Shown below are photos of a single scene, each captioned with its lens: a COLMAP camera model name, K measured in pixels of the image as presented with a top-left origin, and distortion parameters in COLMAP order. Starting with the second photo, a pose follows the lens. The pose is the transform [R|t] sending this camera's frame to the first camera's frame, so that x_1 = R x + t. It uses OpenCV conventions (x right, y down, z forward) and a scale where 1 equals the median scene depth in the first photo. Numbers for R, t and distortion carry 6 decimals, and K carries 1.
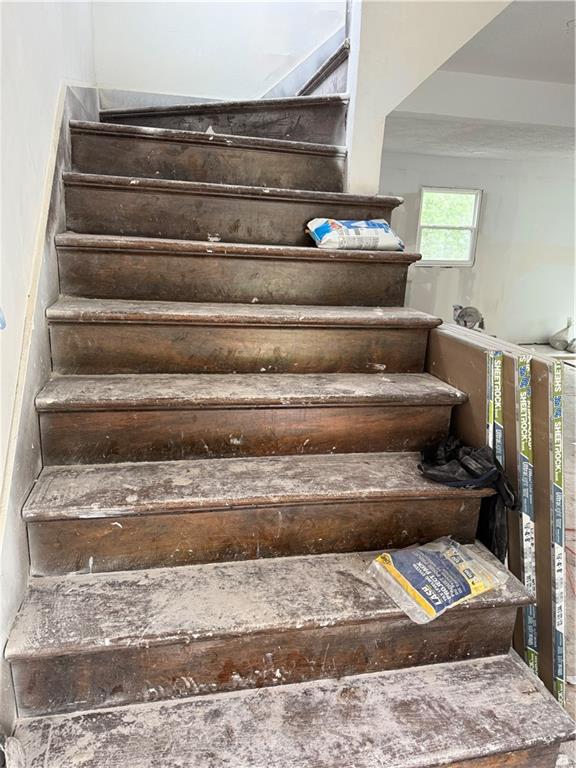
lens RADIAL K [[544.5, 0, 288.1], [0, 544.5, 386.5], [0, 0, 1]] dist [0.016187, -0.026293]
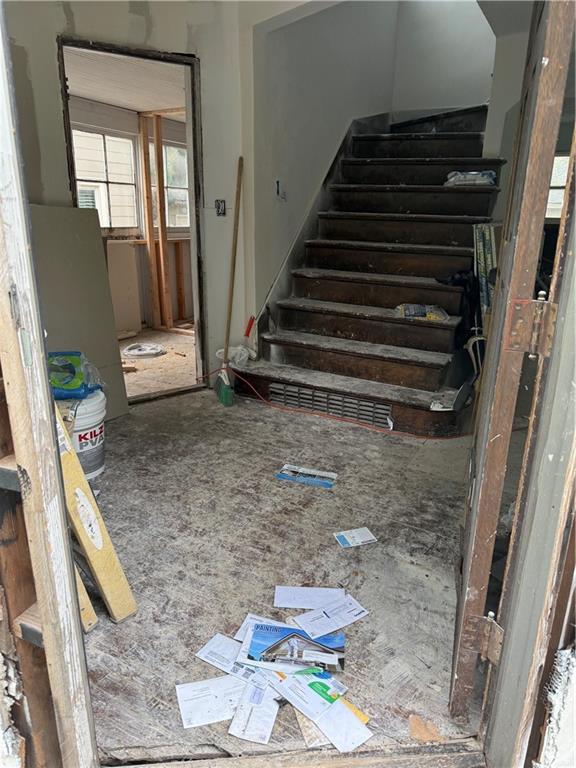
lens RADIAL K [[544.5, 0, 289.4], [0, 544.5, 382.3], [0, 0, 1]] dist [0.016187, -0.026293]
pose [[0.763446, 0.174719, -0.621790, 0.911601], [-0.162926, 0.983679, 0.076364, 0.363675], [0.624984, 0.043006, 0.779452, -0.825130]]
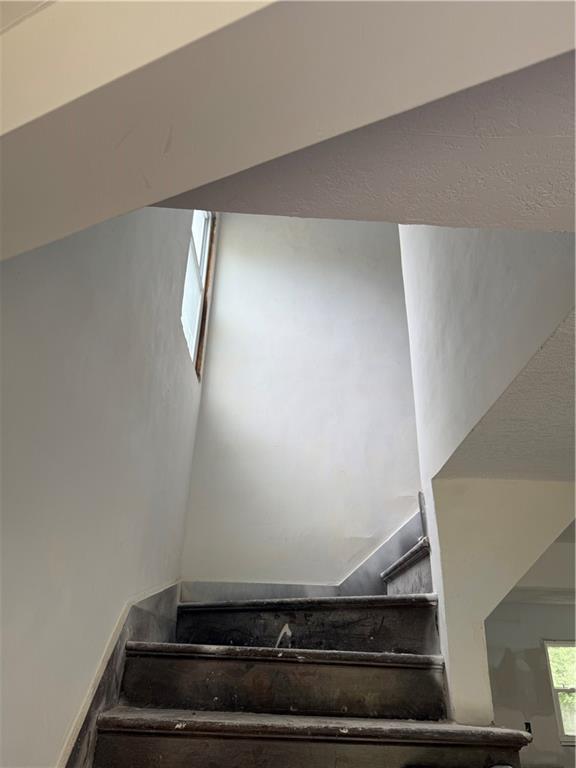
lens RADIAL K [[544.5, 0, 288.4], [0, 544.5, 388.2], [0, 0, 1]] dist [0.016187, -0.026293]
pose [[0.983973, -0.092721, -0.152312, 0.041698], [-0.035134, 0.736622, -0.675391, -0.175918], [0.174819, 0.669918, 0.721559, 0.091116]]
